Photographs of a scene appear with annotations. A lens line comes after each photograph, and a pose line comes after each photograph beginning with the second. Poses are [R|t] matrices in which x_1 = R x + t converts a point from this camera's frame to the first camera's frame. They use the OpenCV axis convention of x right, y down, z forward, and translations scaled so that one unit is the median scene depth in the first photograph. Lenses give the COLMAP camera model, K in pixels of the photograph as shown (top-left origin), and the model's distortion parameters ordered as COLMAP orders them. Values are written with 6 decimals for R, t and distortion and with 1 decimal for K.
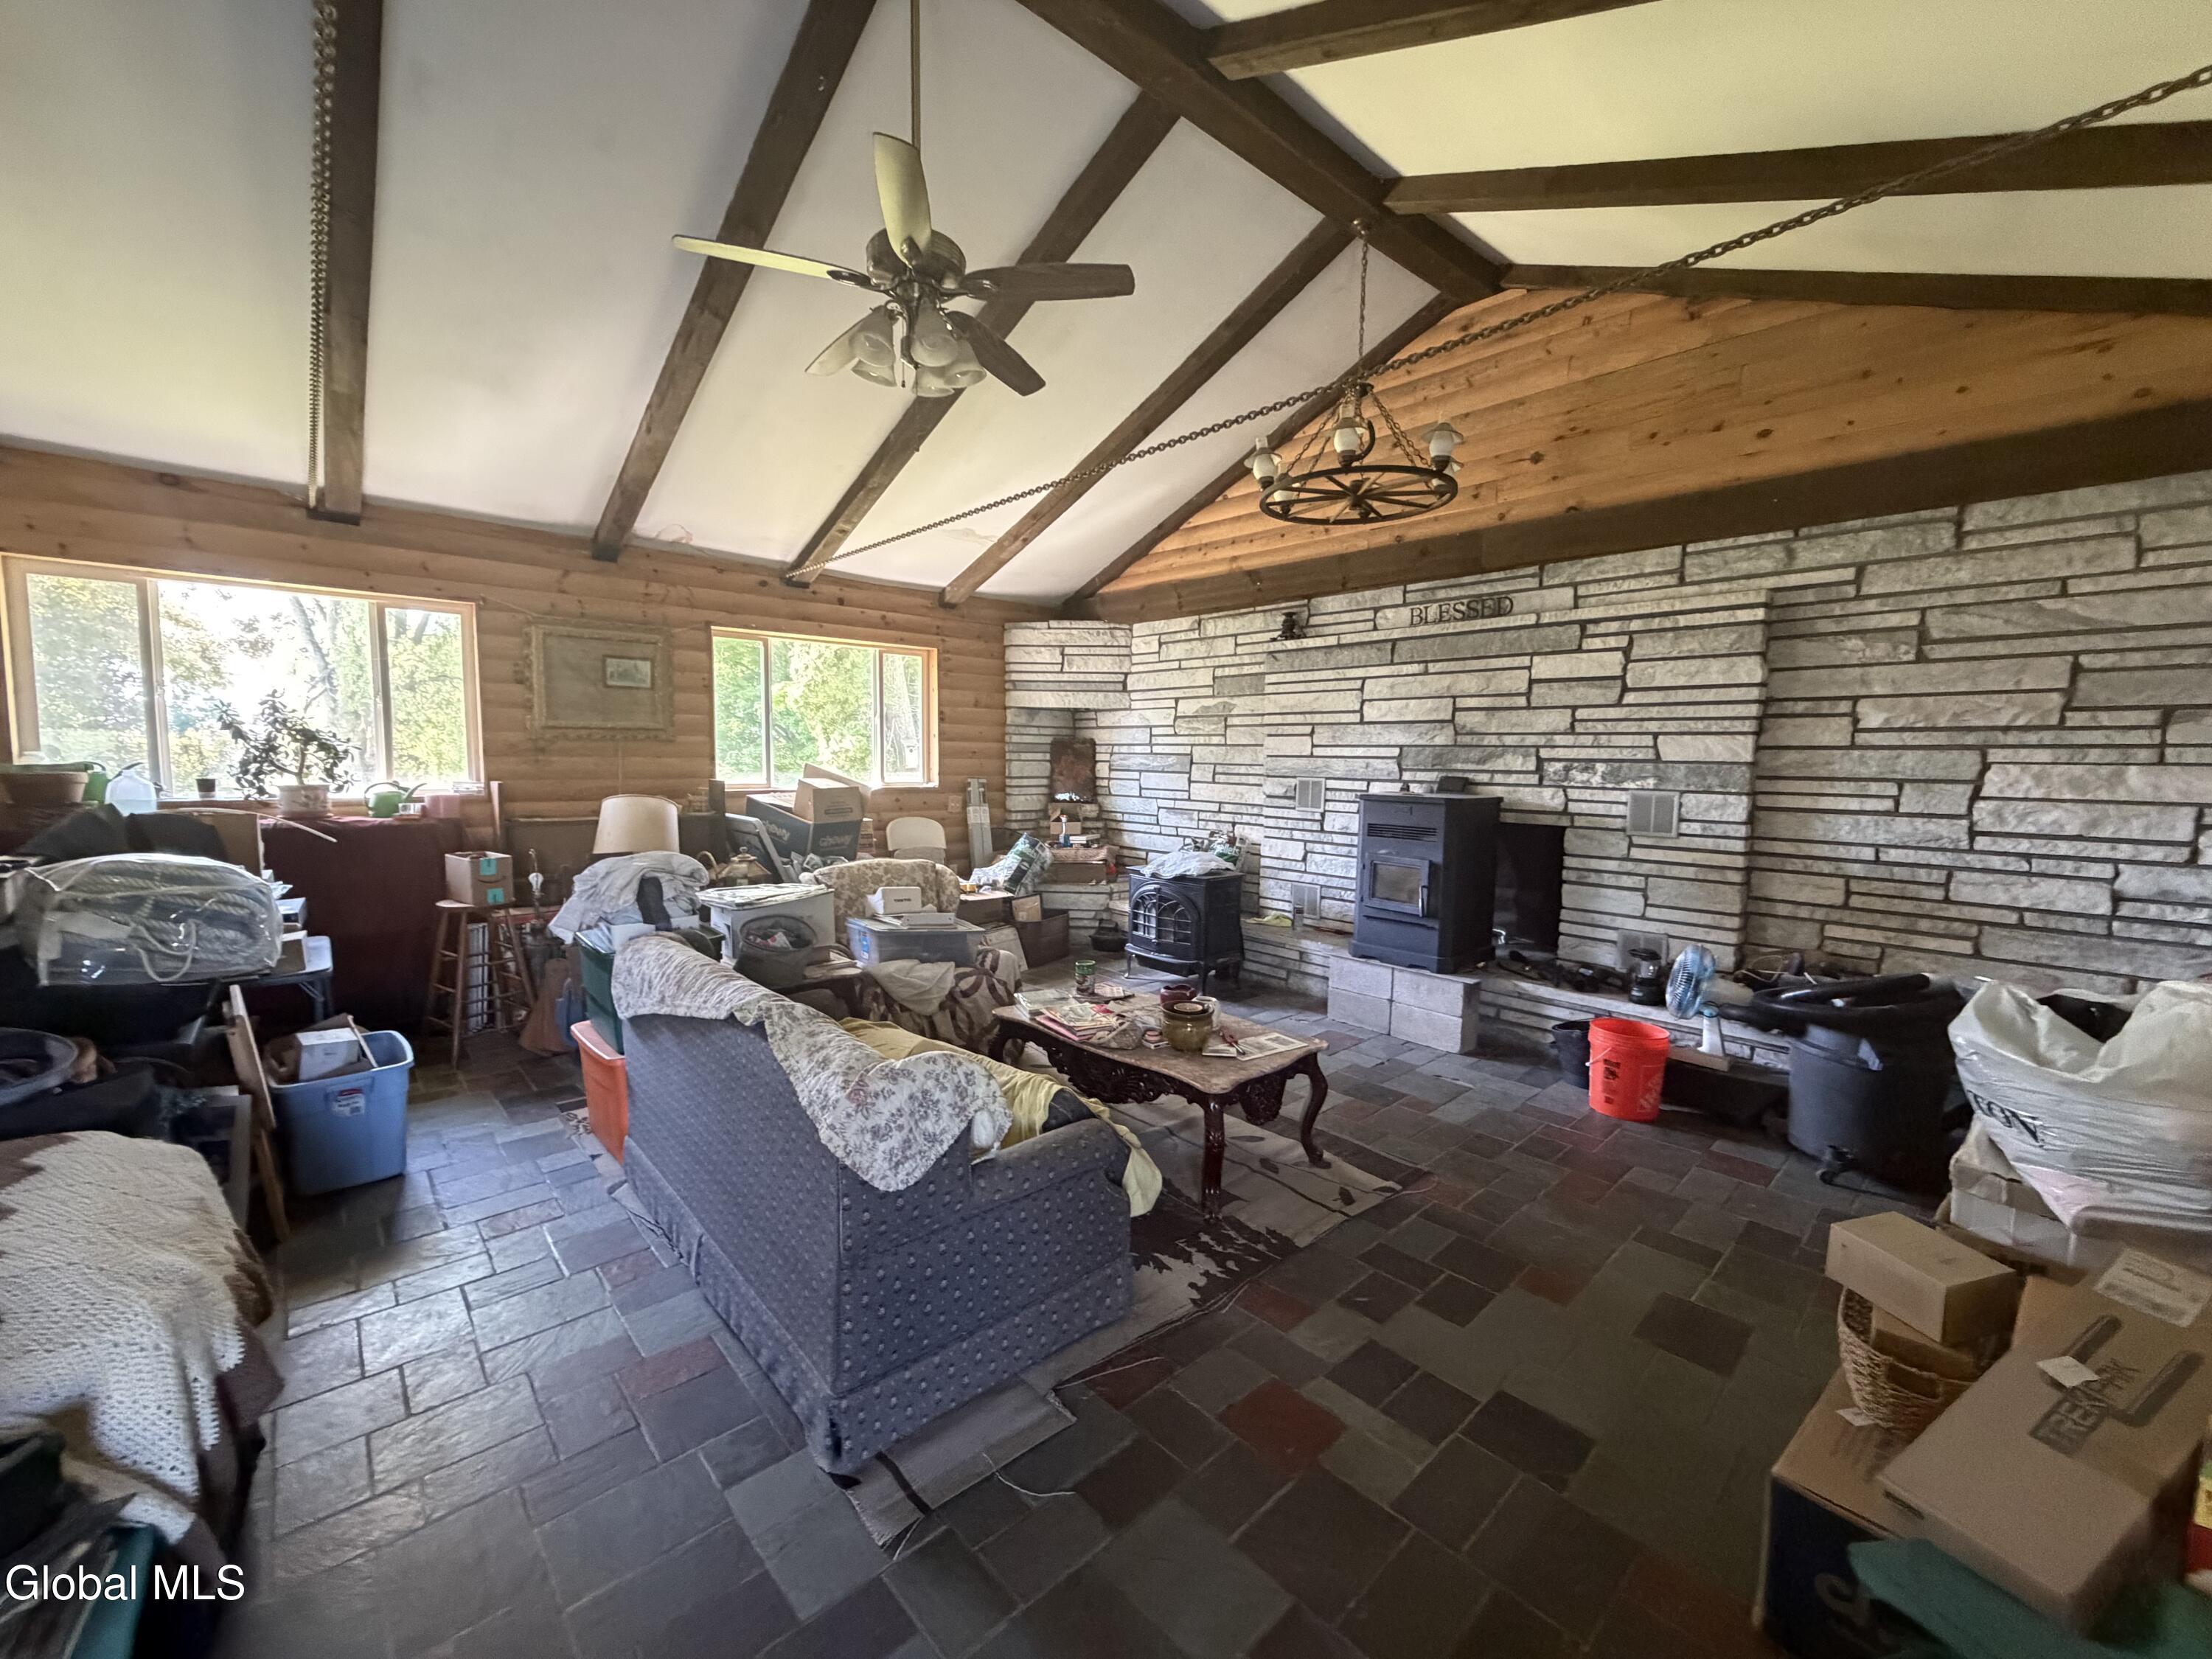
lens RADIAL K [[881.3, 0, 1095.3], [0, 881.3, 830.5], [0, 0, 1]] dist [-0.000297, -0.000017]
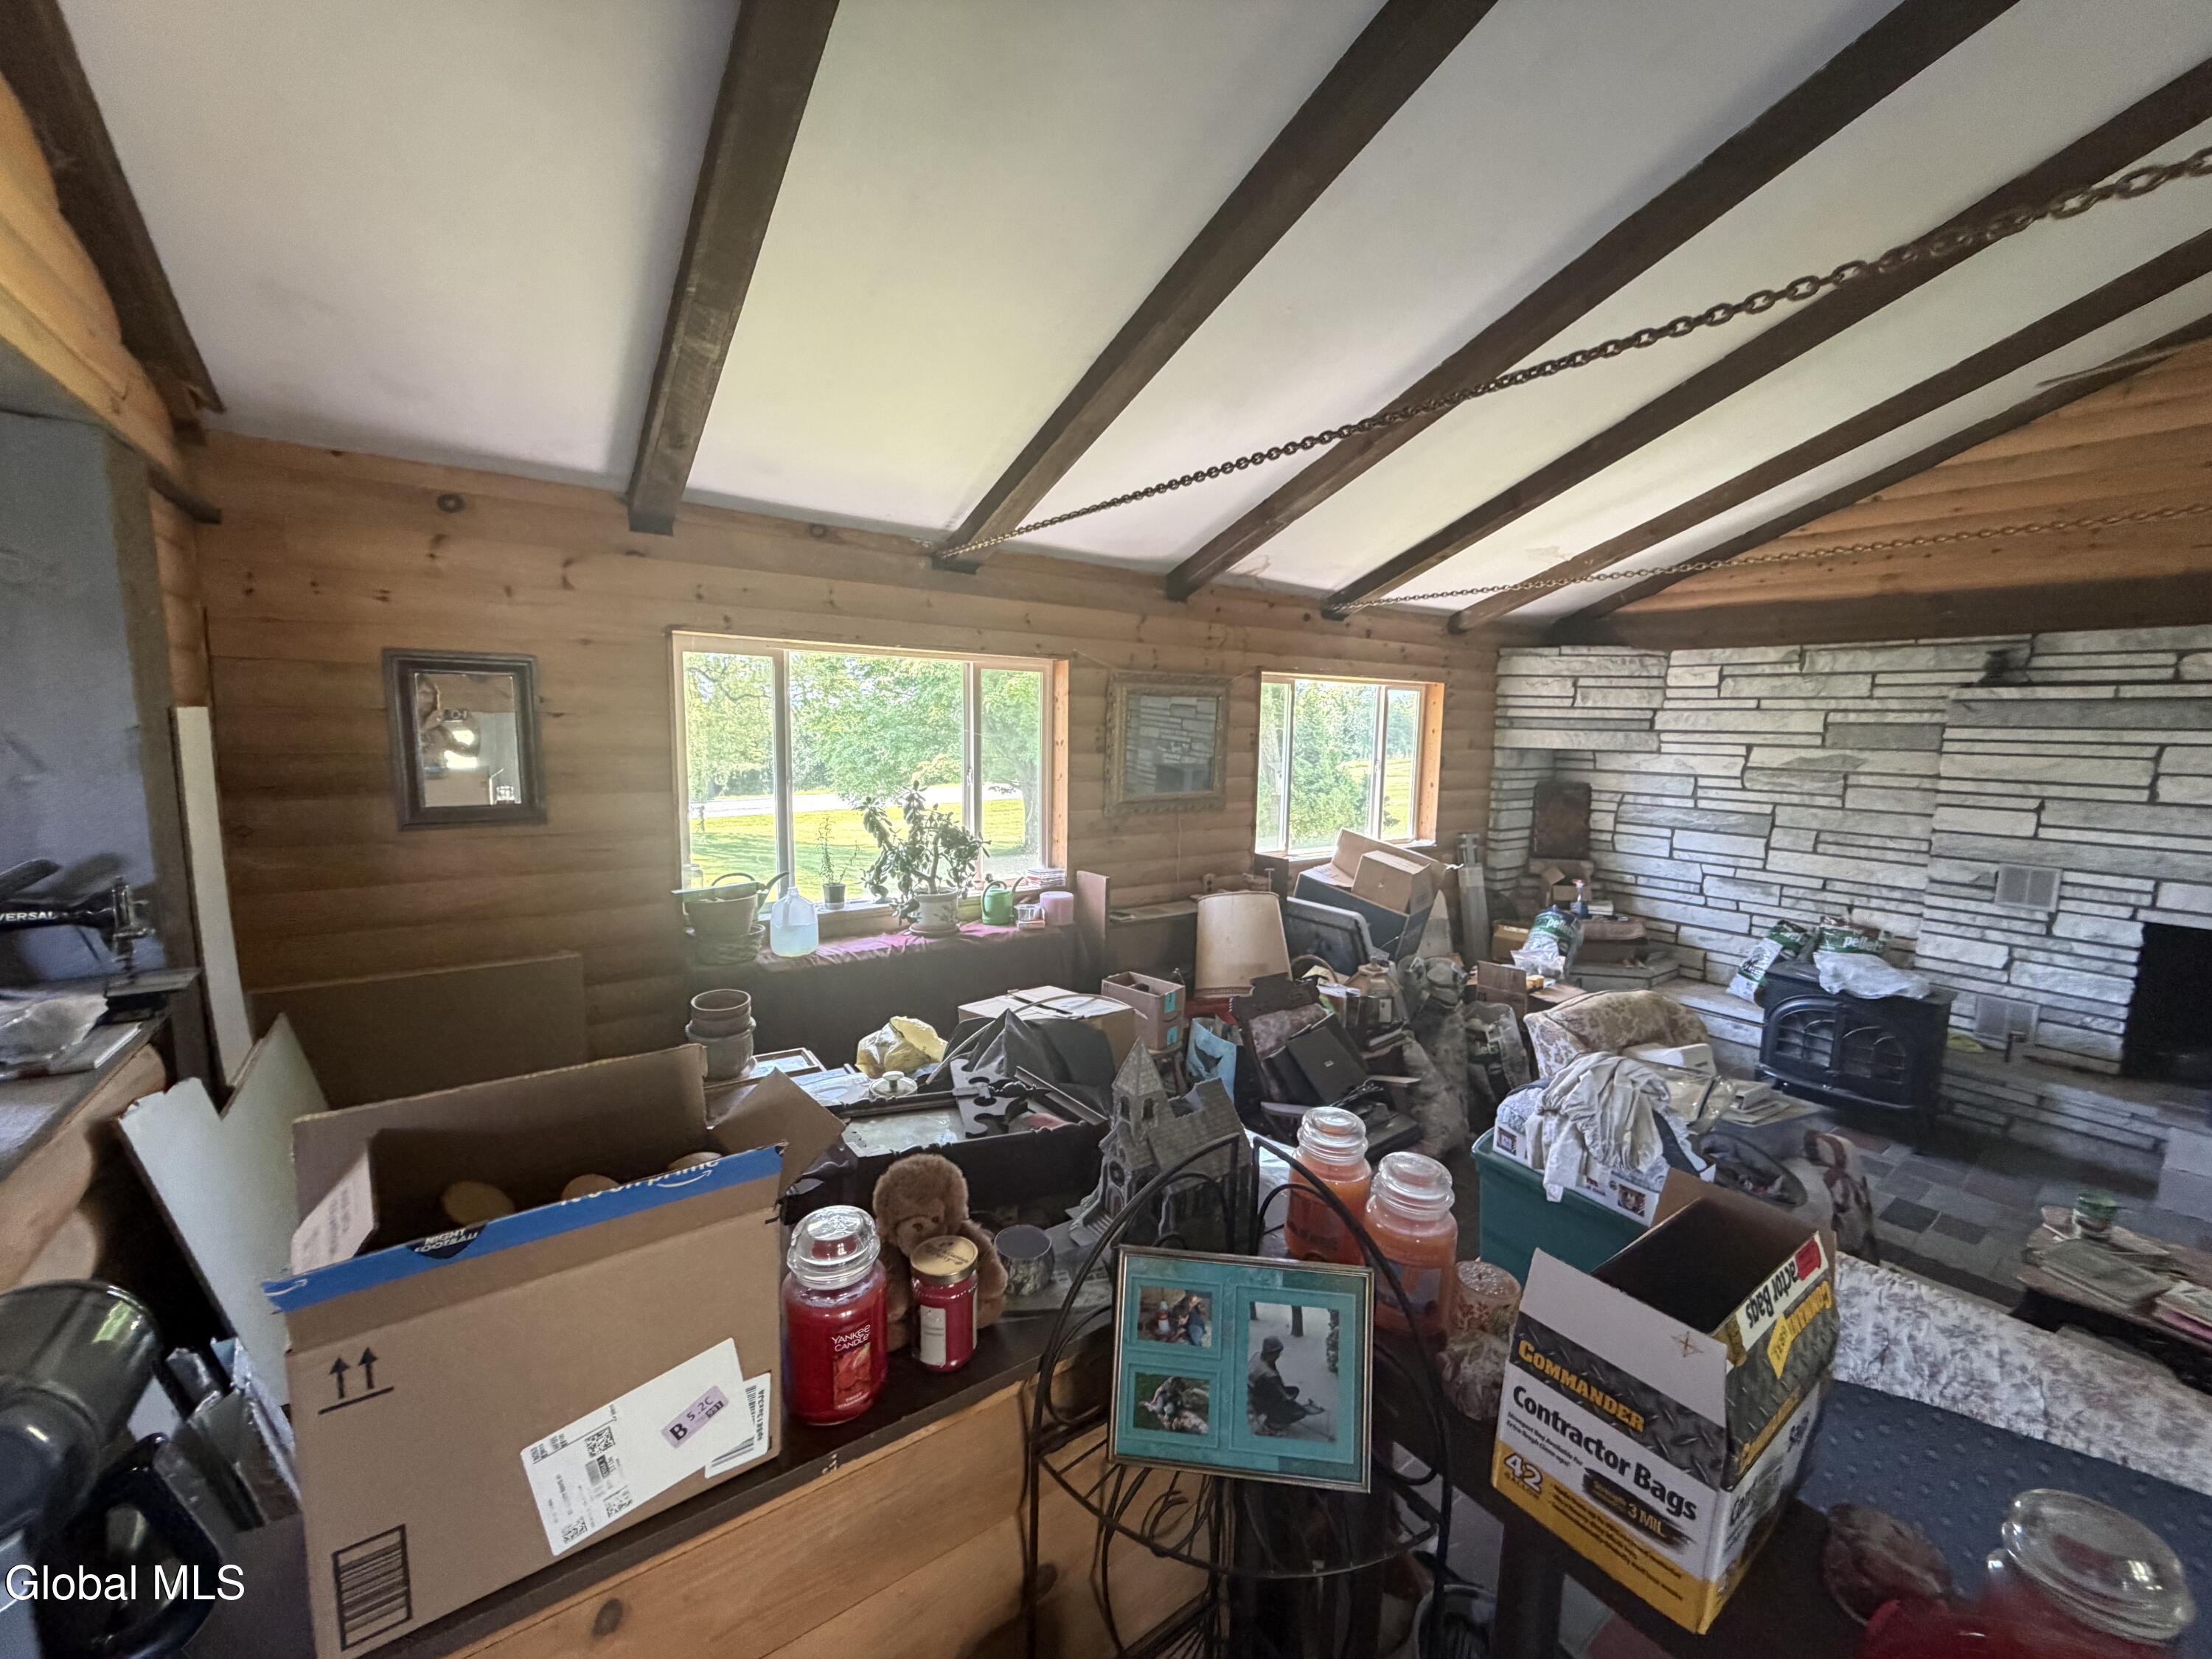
lens RADIAL K [[881.3, 0, 1097.2], [0, 881.3, 829.6], [0, 0, 1]] dist [-0.000297, -0.000017]
pose [[0.993892, 0.018792, -0.108748, -0.625106], [-0.015085, 0.999280, 0.034812, -0.135850], [0.109324, -0.032959, 0.993460, 0.178509]]
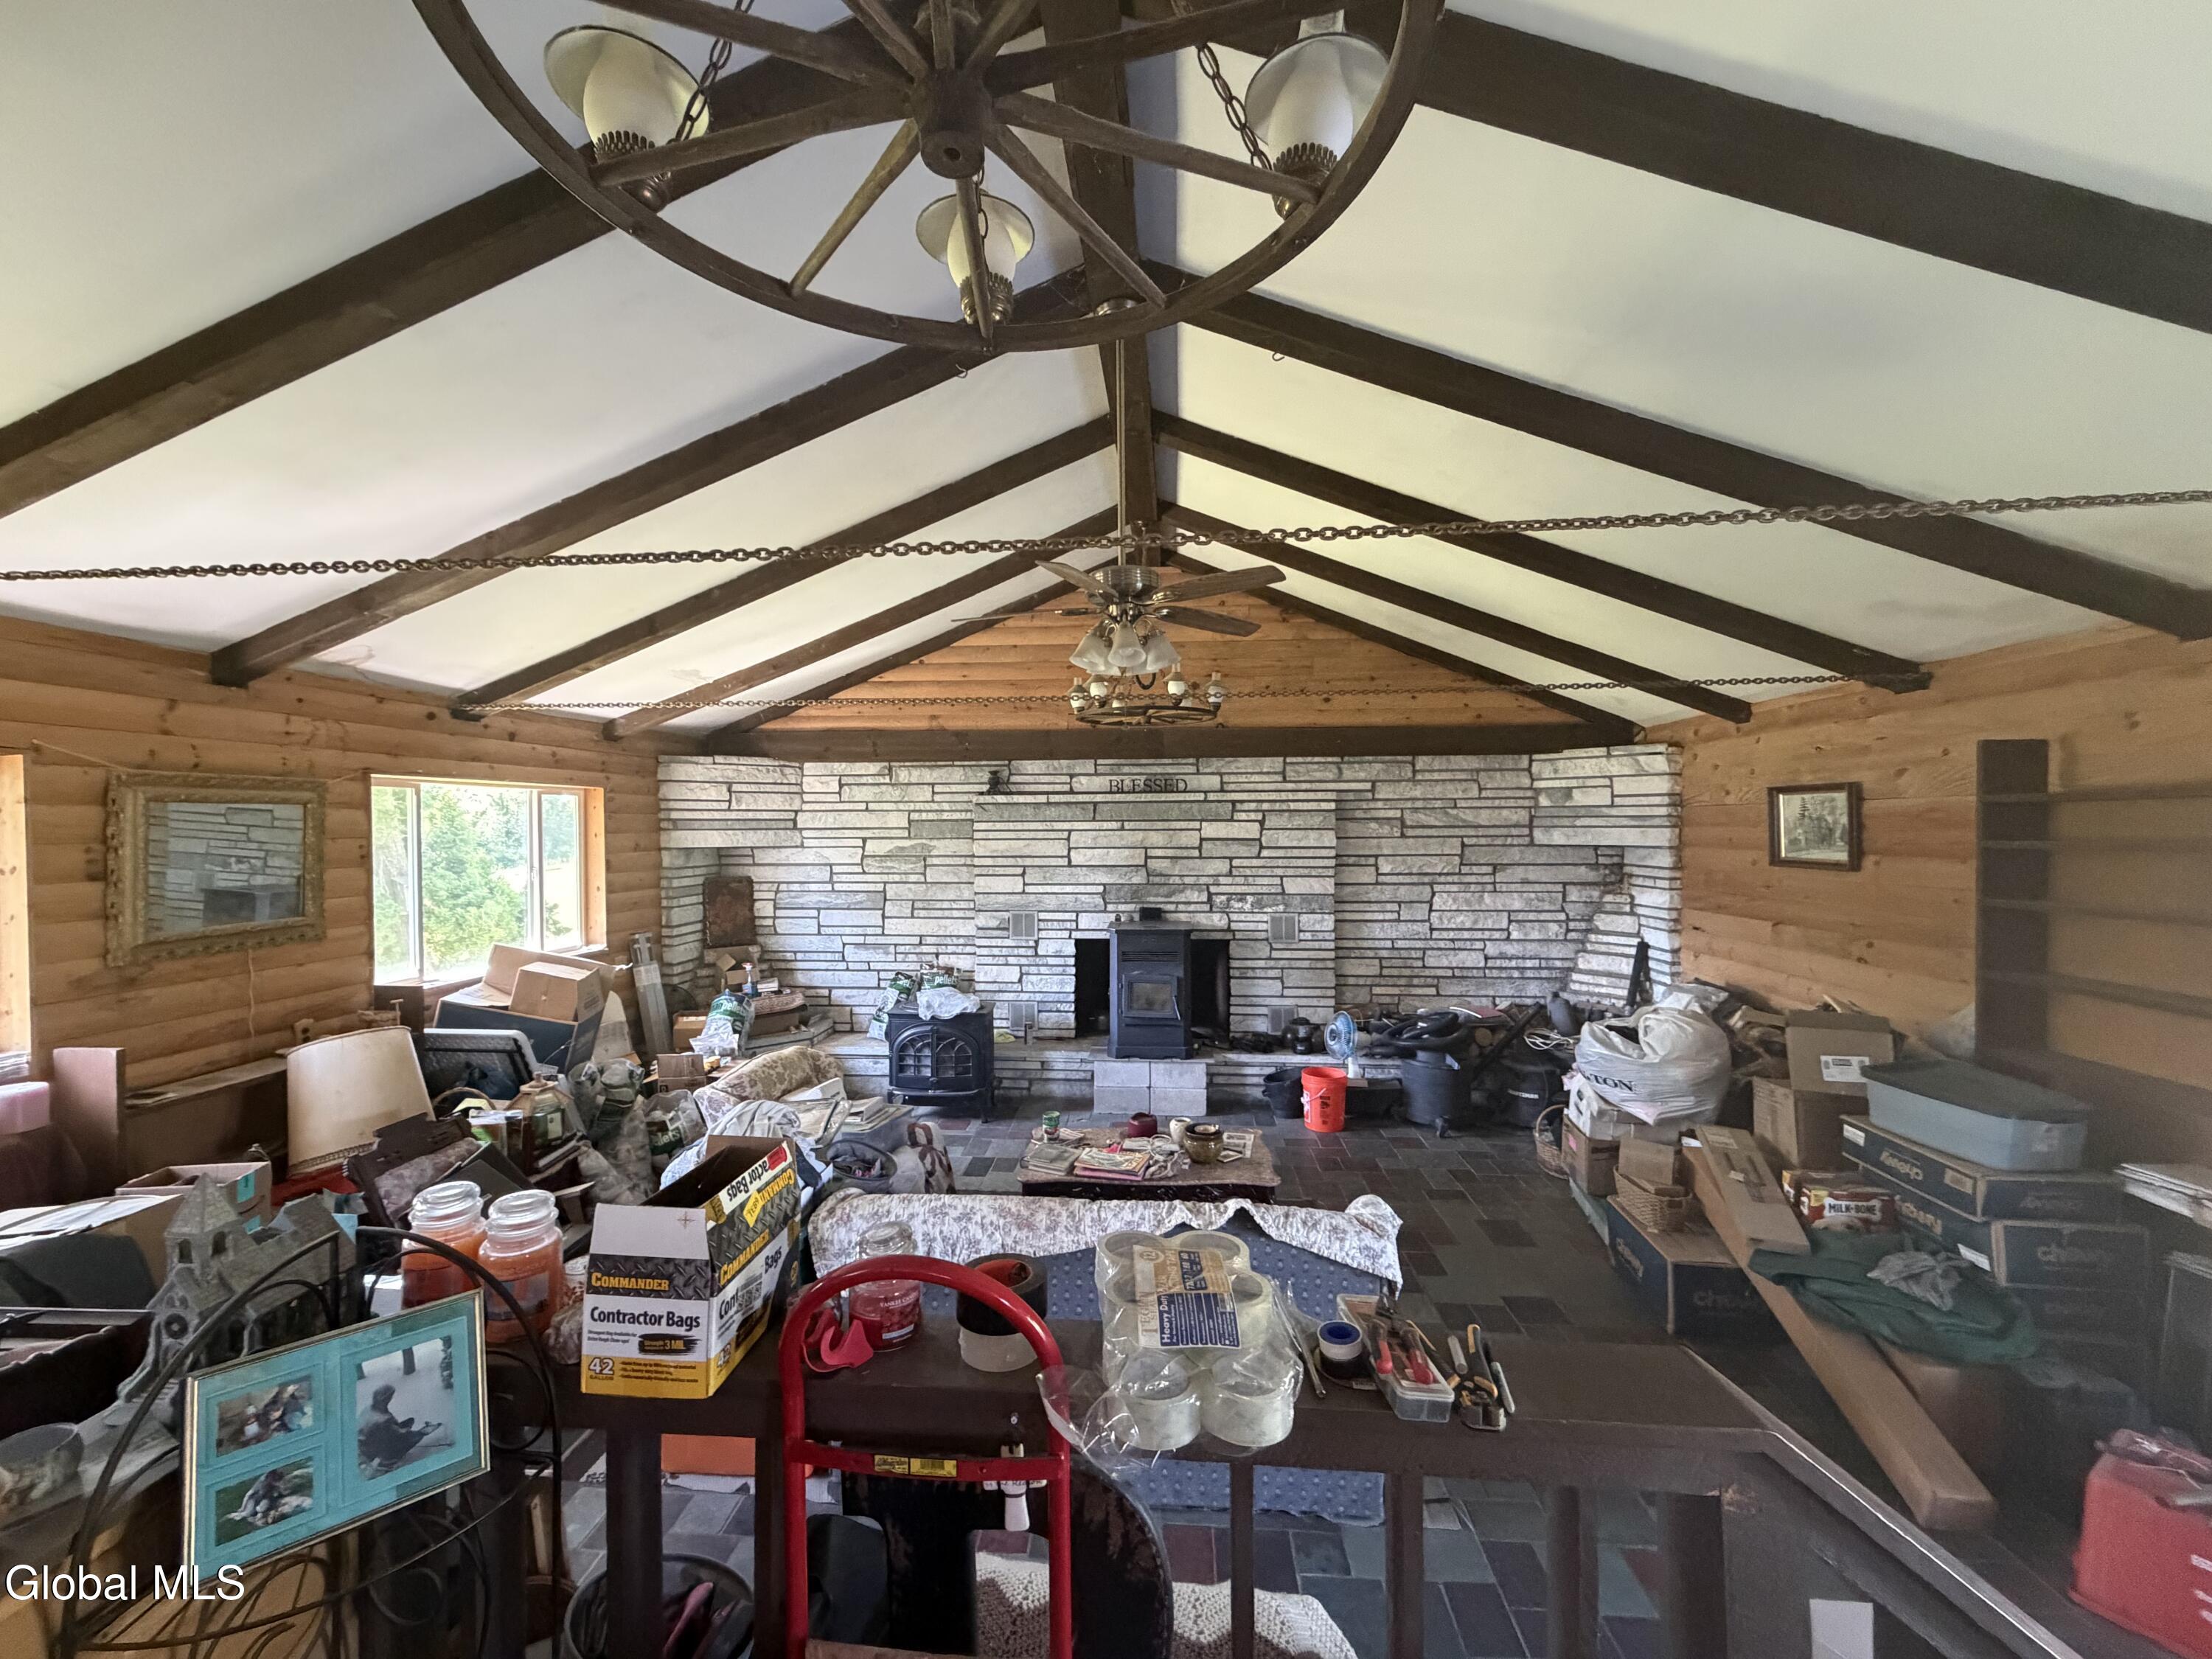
lens RADIAL K [[881.3, 0, 1098.6], [0, 881.3, 830.6], [0, 0, 1]] dist [-0.000297, -0.000017]
pose [[0.729934, -0.022047, 0.683162, -0.622739], [0.073893, 0.996167, -0.046804, -0.133996], [-0.679512, 0.084645, 0.728765, 0.077149]]
